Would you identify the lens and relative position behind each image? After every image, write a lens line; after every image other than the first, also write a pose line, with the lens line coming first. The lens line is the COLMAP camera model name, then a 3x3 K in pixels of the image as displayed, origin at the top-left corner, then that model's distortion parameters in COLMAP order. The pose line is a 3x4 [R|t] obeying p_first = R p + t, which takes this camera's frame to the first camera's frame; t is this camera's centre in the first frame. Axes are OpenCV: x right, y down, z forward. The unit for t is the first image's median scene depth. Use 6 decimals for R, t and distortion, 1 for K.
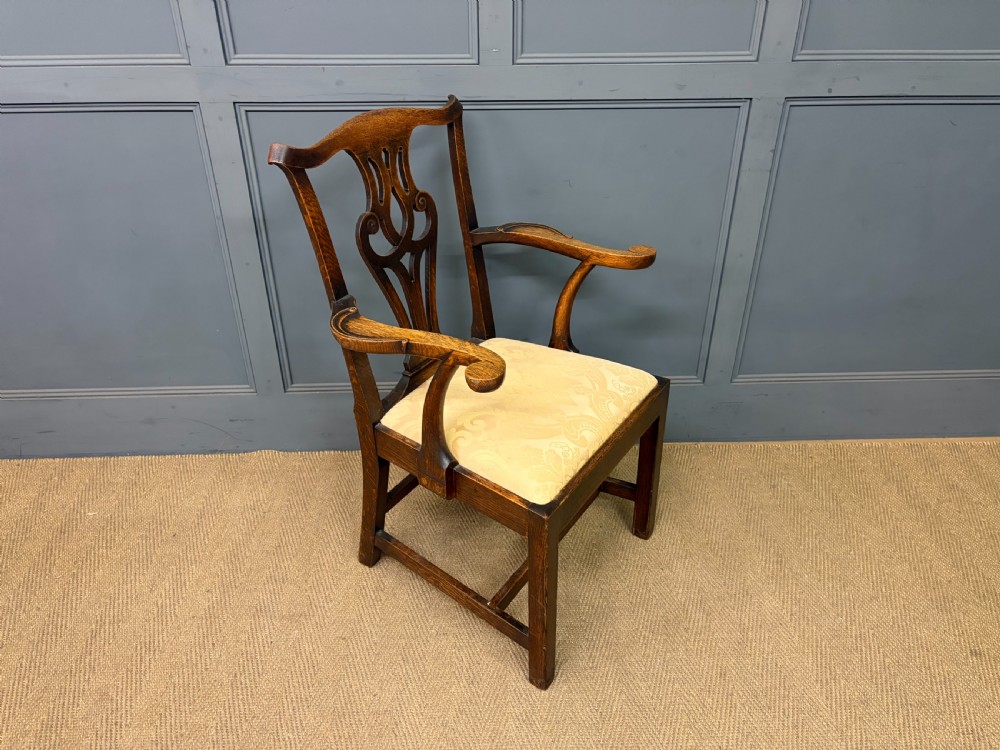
lens RADIAL K [[757.0, 0, 497.6], [0, 757.0, 376.9], [0, 0, 1]] dist [0.052071, -0.064901]
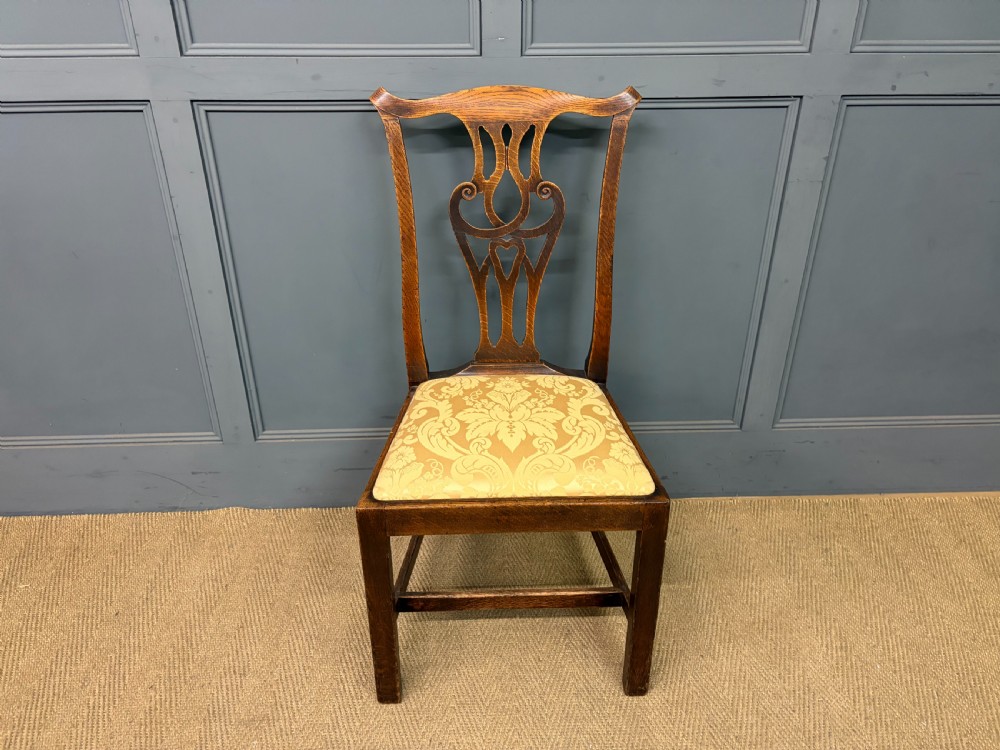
lens RADIAL K [[757.0, 0, 497.4], [0, 757.0, 377.6], [0, 0, 1]] dist [0.052071, -0.064901]
pose [[0.999999, -0.001319, 0.000623, -0.007570], [0.001345, 0.999004, -0.044595, -0.014954], [-0.000563, 0.044596, 0.999005, 0.167499]]
